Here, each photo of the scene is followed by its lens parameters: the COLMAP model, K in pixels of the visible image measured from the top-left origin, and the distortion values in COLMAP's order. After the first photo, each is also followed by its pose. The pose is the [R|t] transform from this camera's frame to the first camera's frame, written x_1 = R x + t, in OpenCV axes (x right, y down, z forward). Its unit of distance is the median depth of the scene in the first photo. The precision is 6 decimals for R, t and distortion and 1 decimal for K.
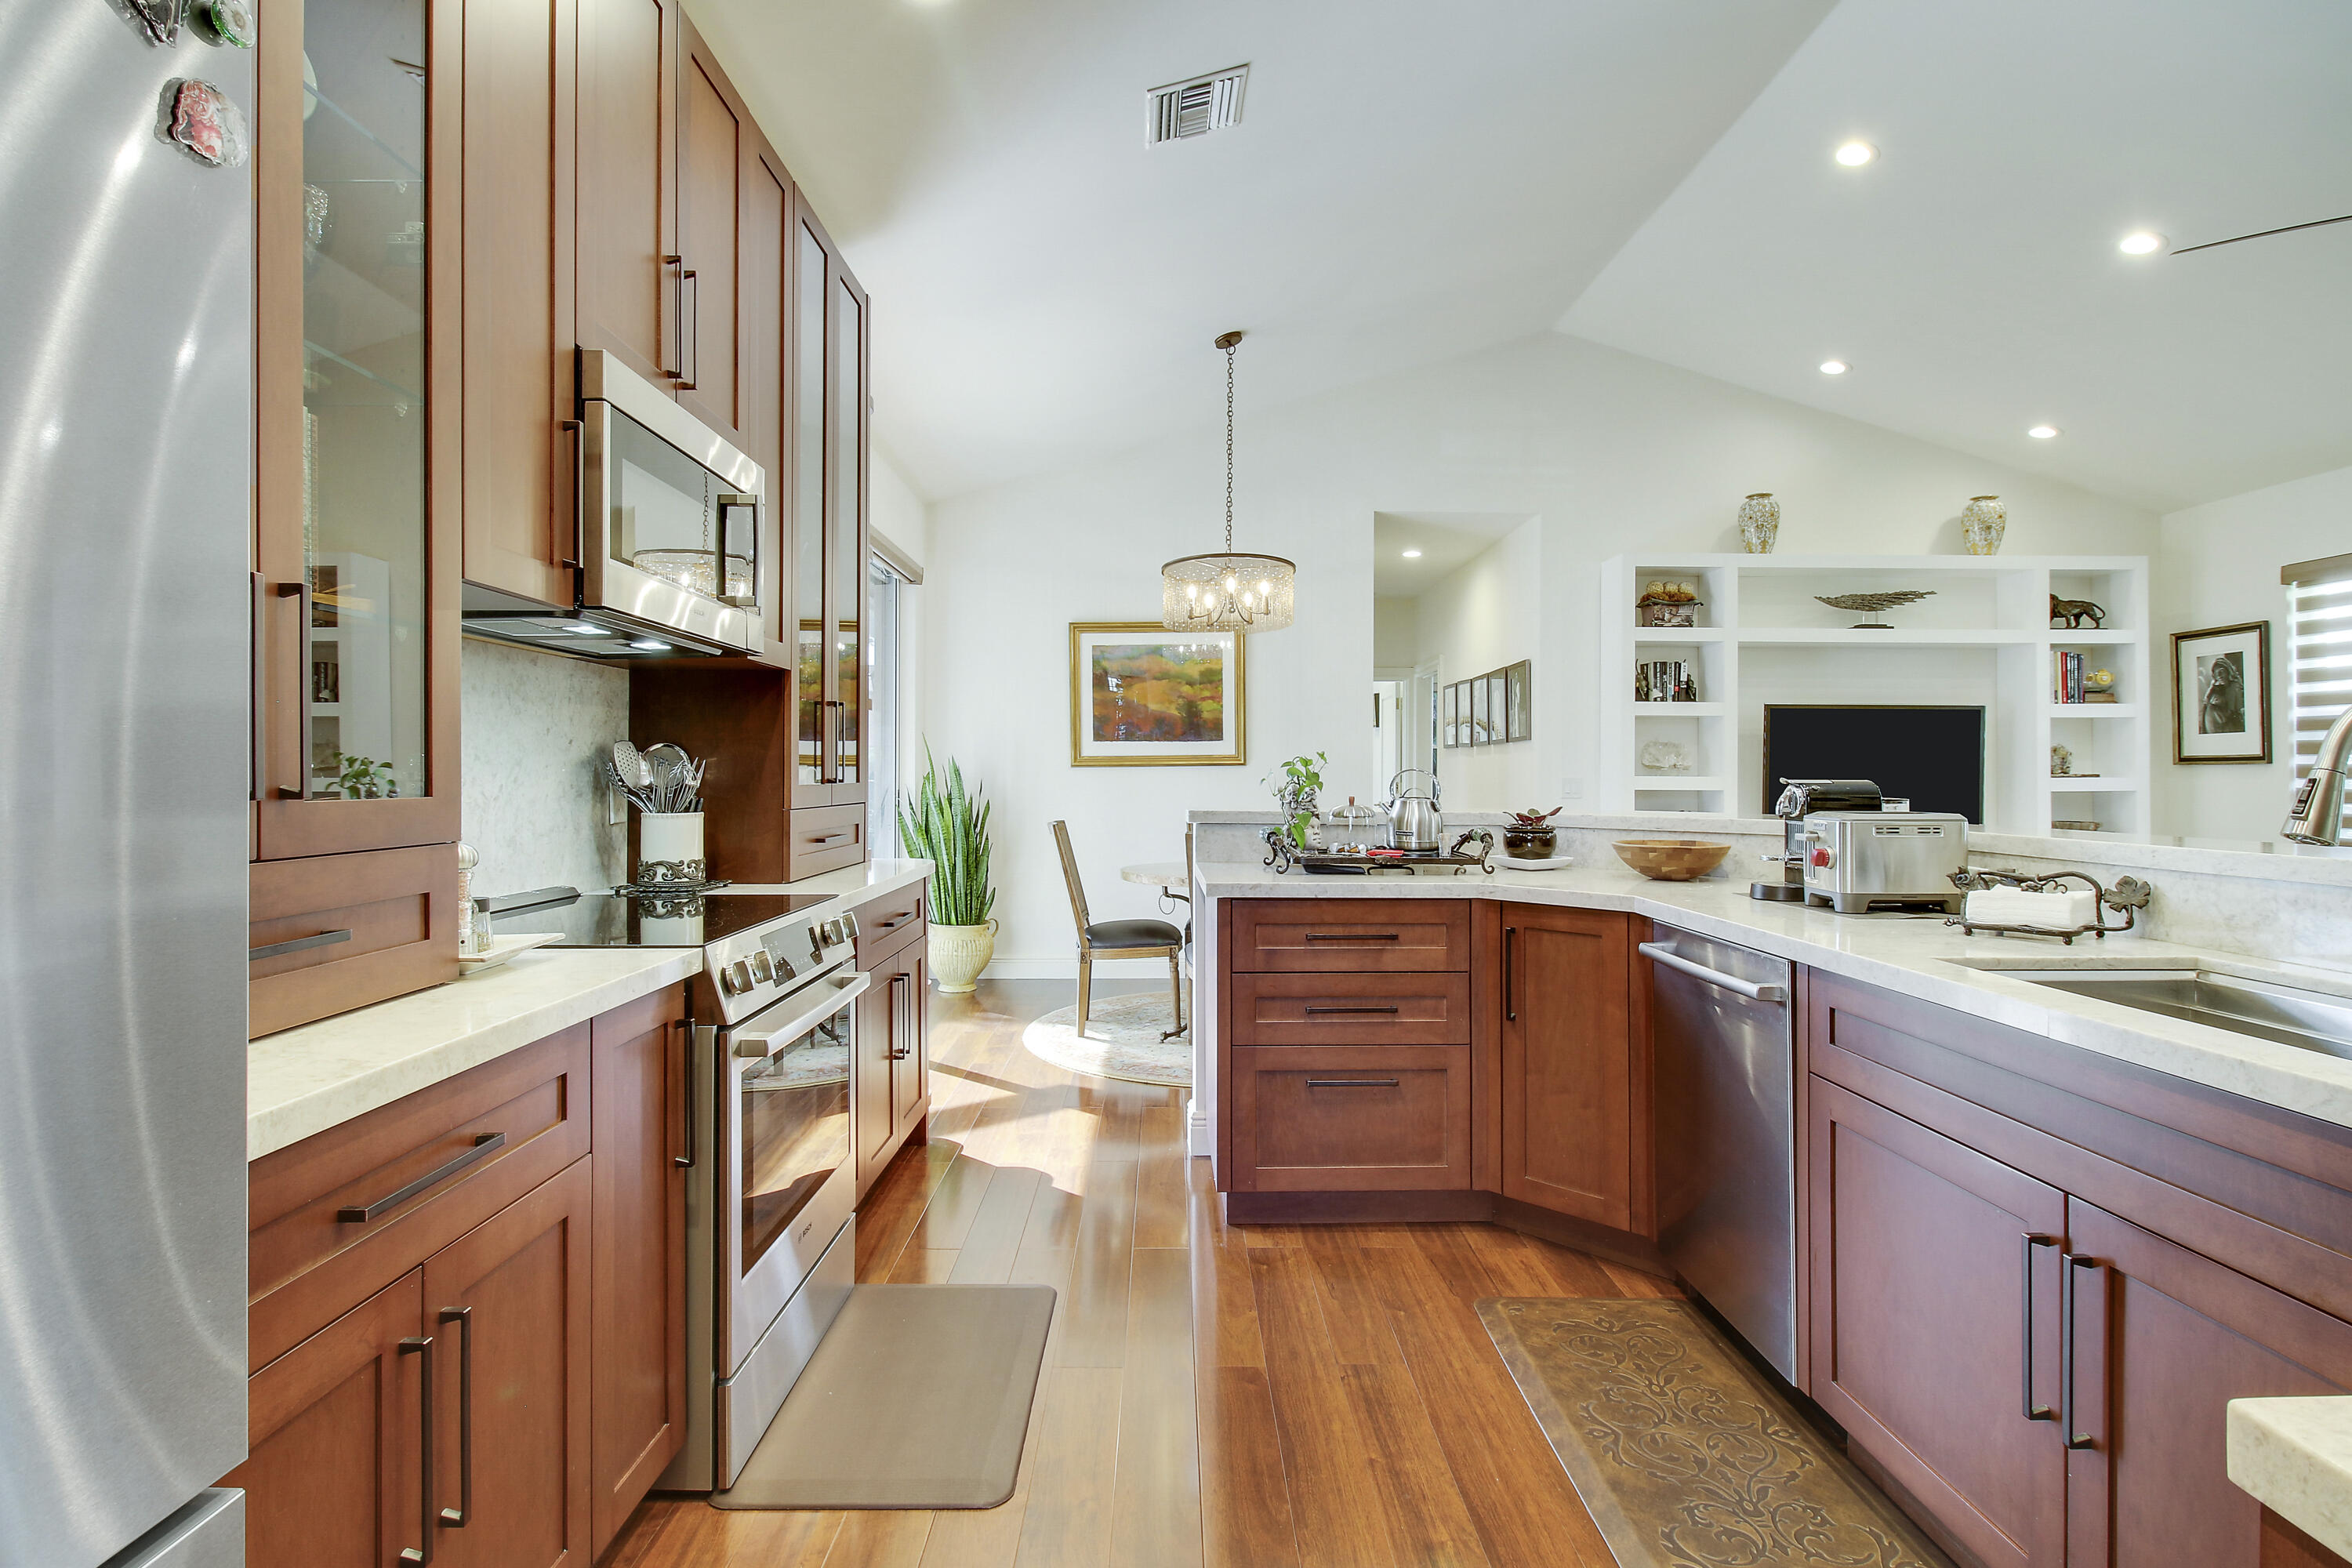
lens RADIAL K [[1138.2, 0, 1179.1], [0, 1138.2, 778.4], [0, 0, 1]] dist [-0.007000, -0.006338]
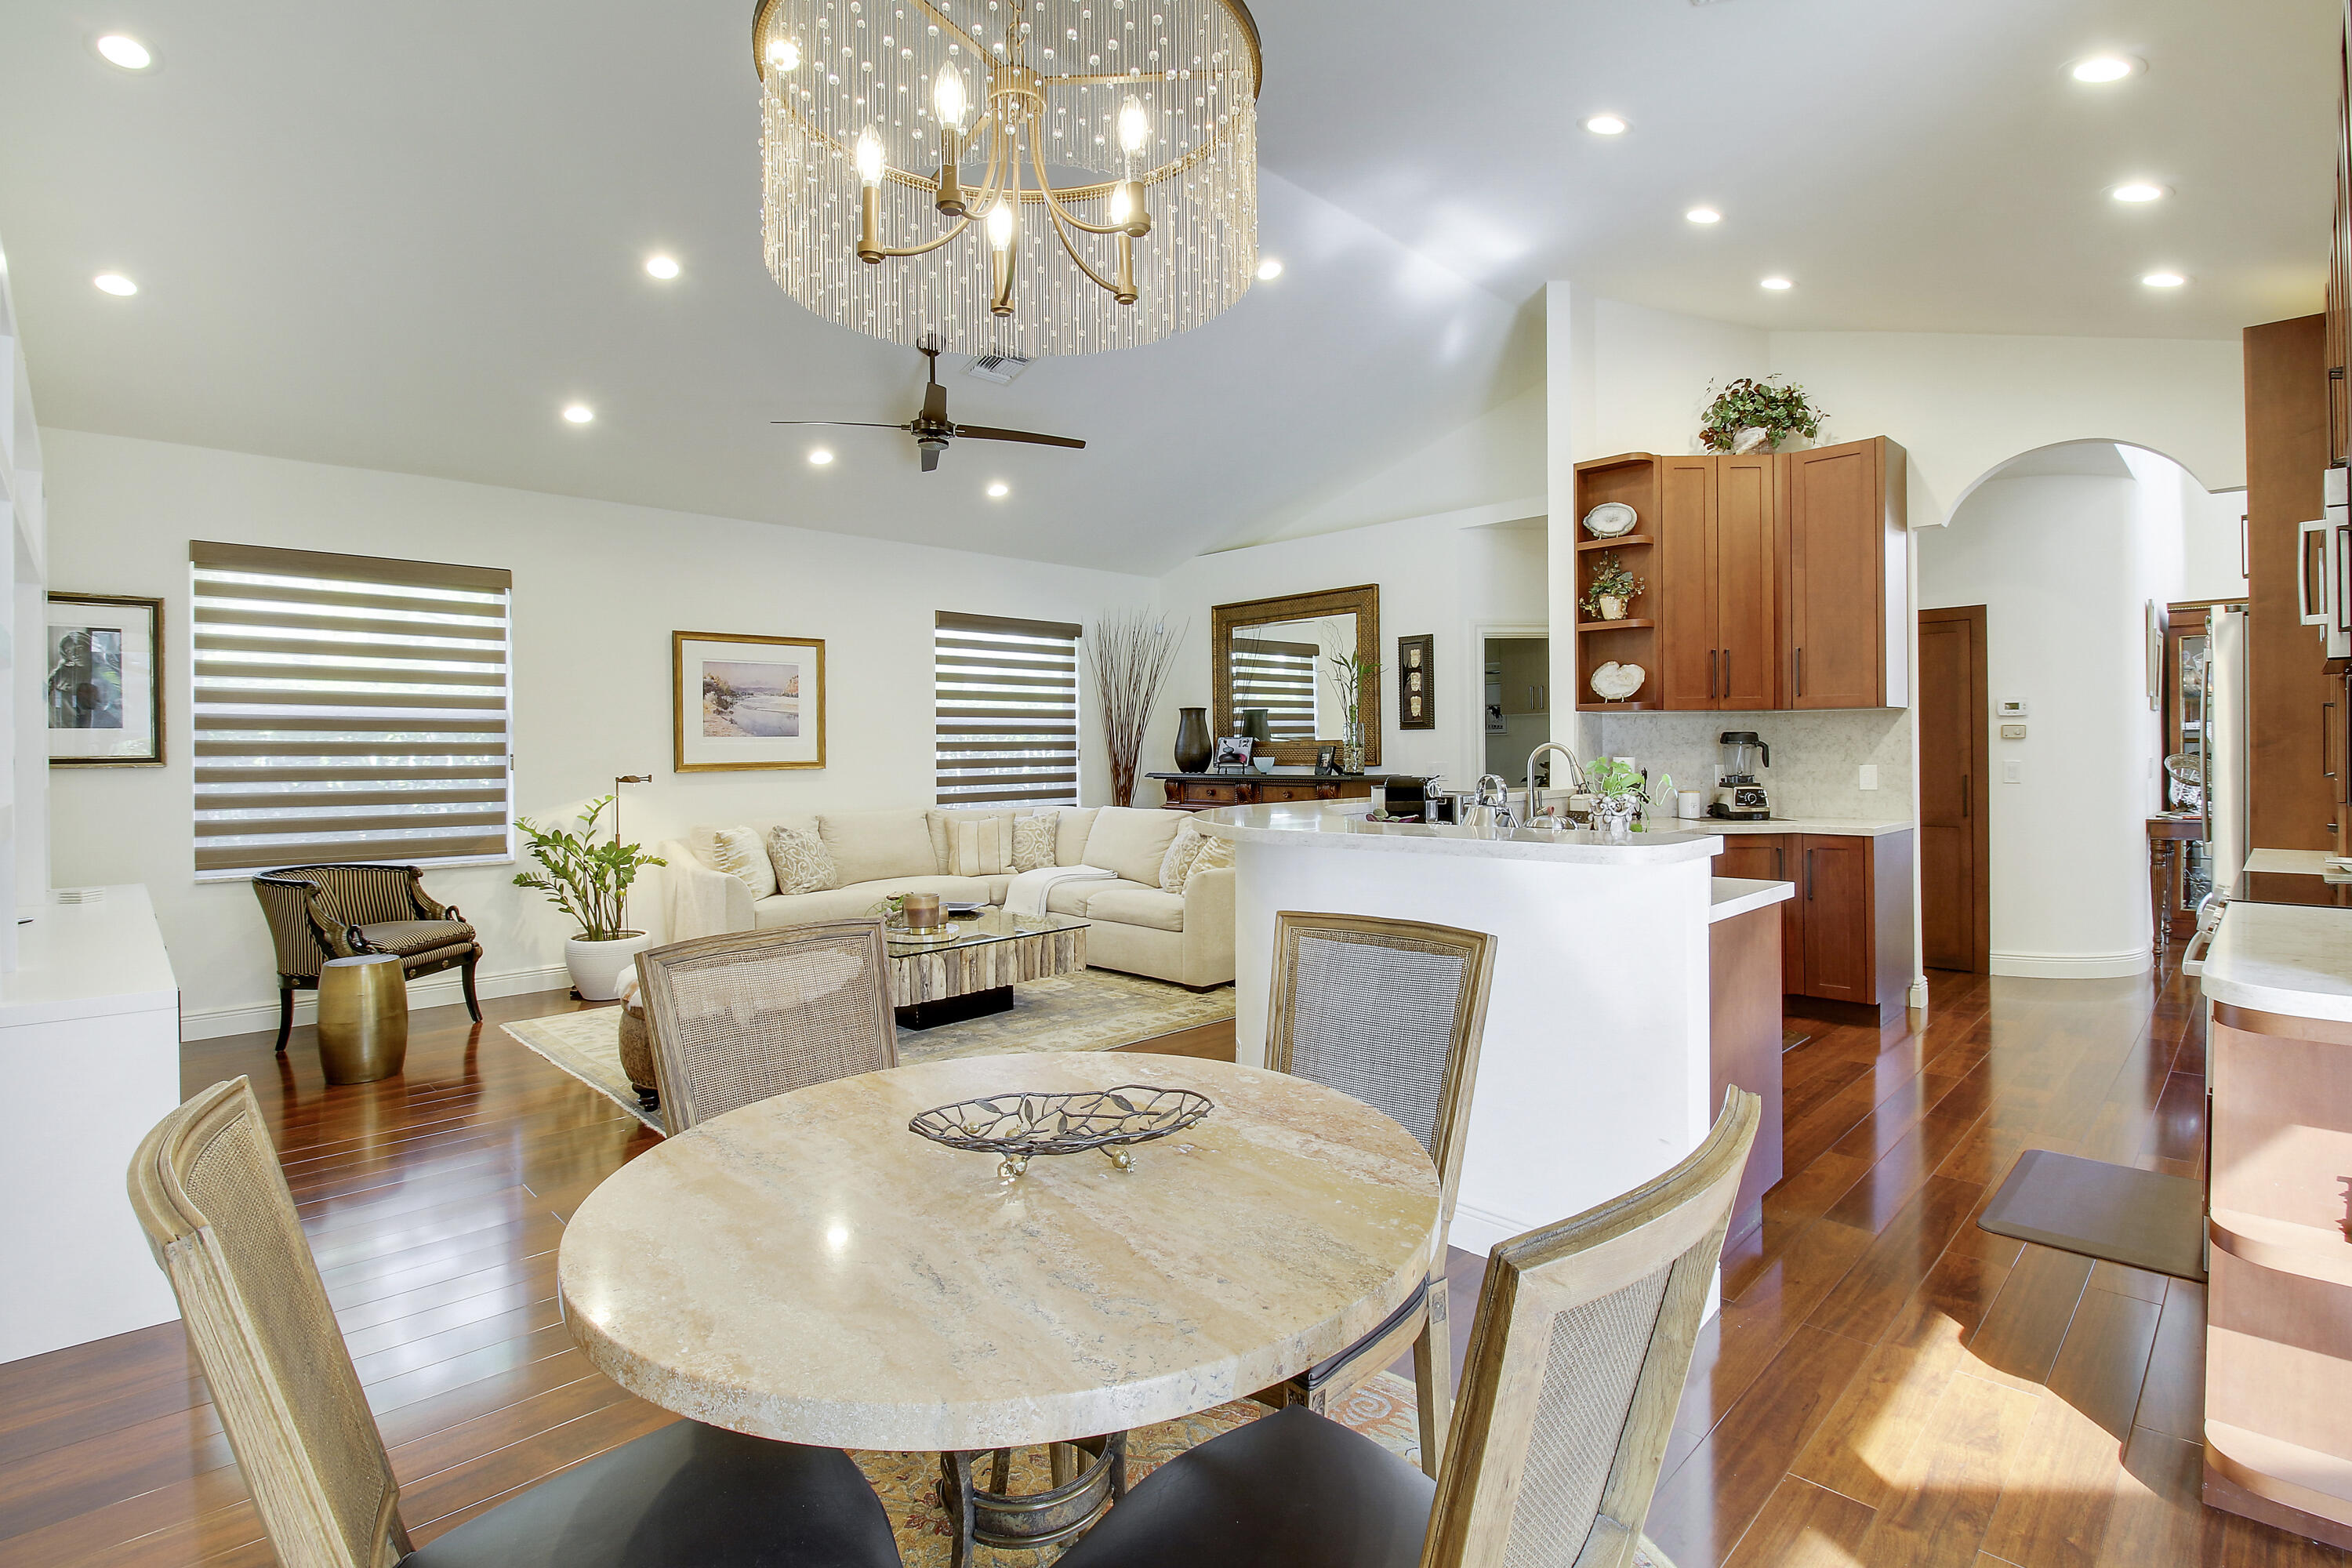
lens RADIAL K [[1093.5, 0, 1177.7], [0, 1093.5, 749.2], [0, 0, 1]] dist [0.001998, -0.012921]
pose [[-0.689743, 0.007091, 0.724019, -0.140677], [0.012436, 0.999921, 0.002054, -0.017632], [-0.723947, 0.010420, -0.689777, 0.950193]]
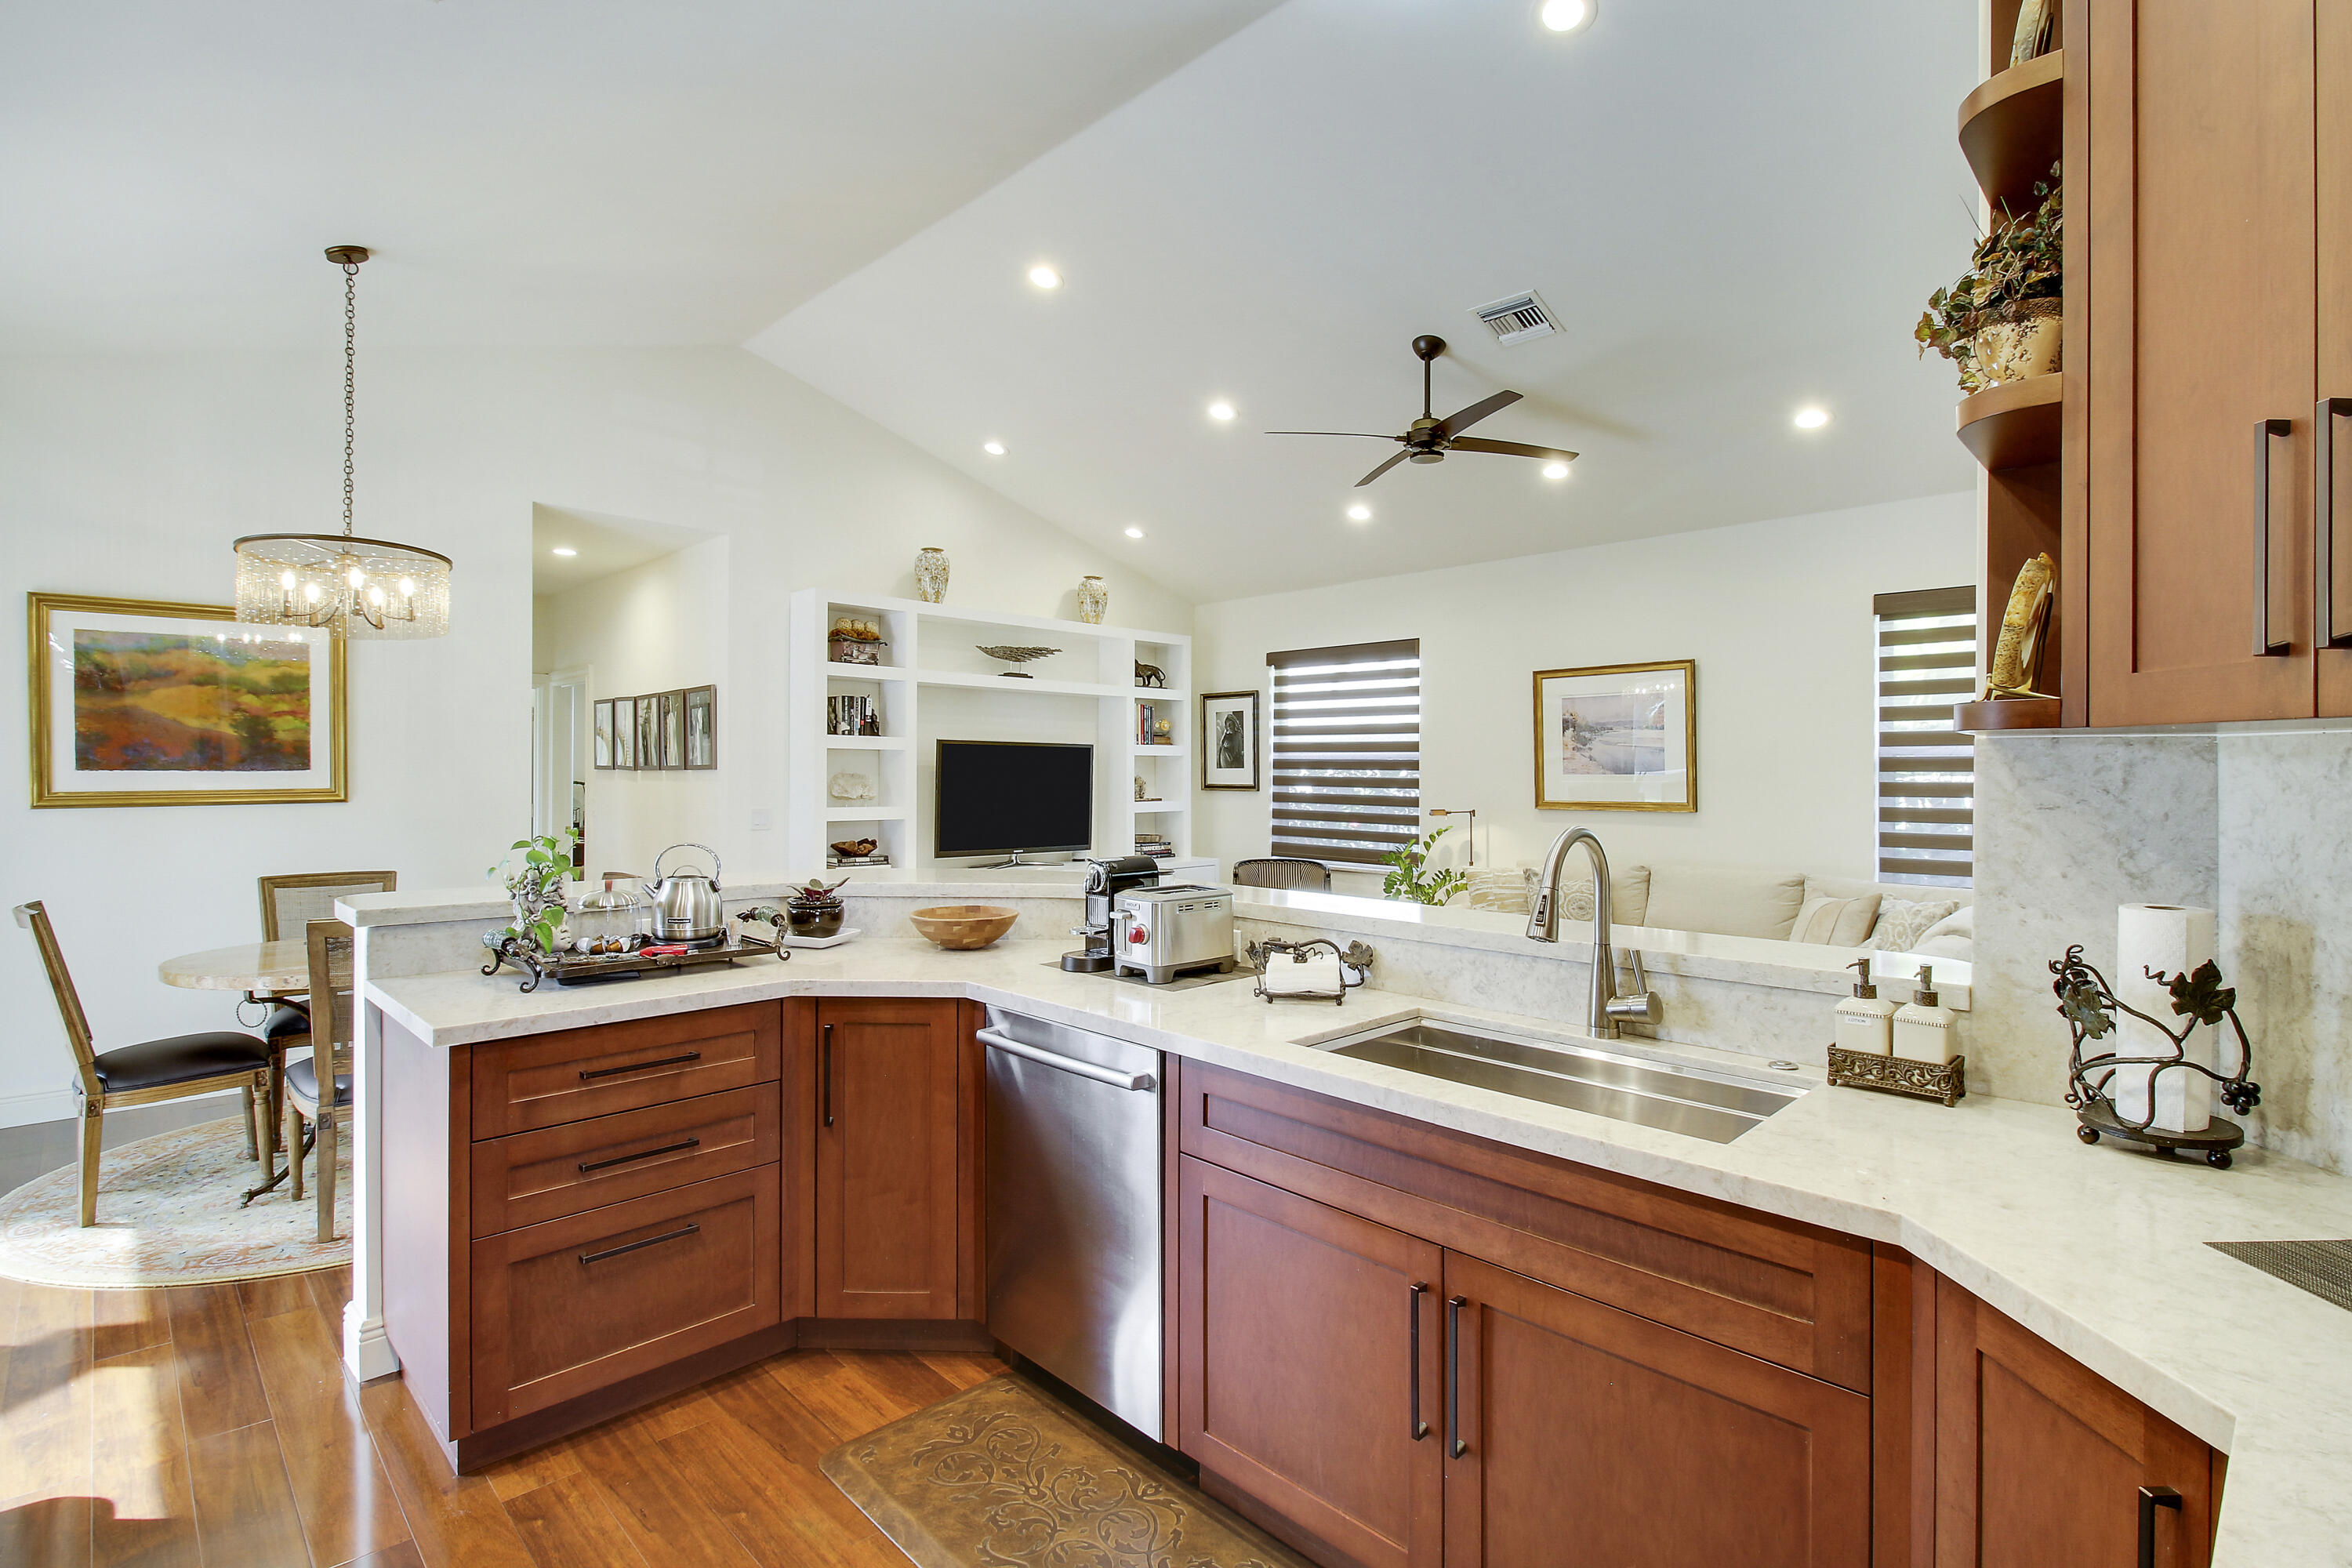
lens RADIAL K [[1093.5, 0, 1185.5], [0, 1093.5, 770.8], [0, 0, 1]] dist [0.001998, -0.012921]
pose [[0.715449, 0.003697, 0.698655, -0.053532], [-0.001338, 0.999991, -0.003922, -0.031673], [-0.698664, 0.001871, 0.715448, 0.073650]]
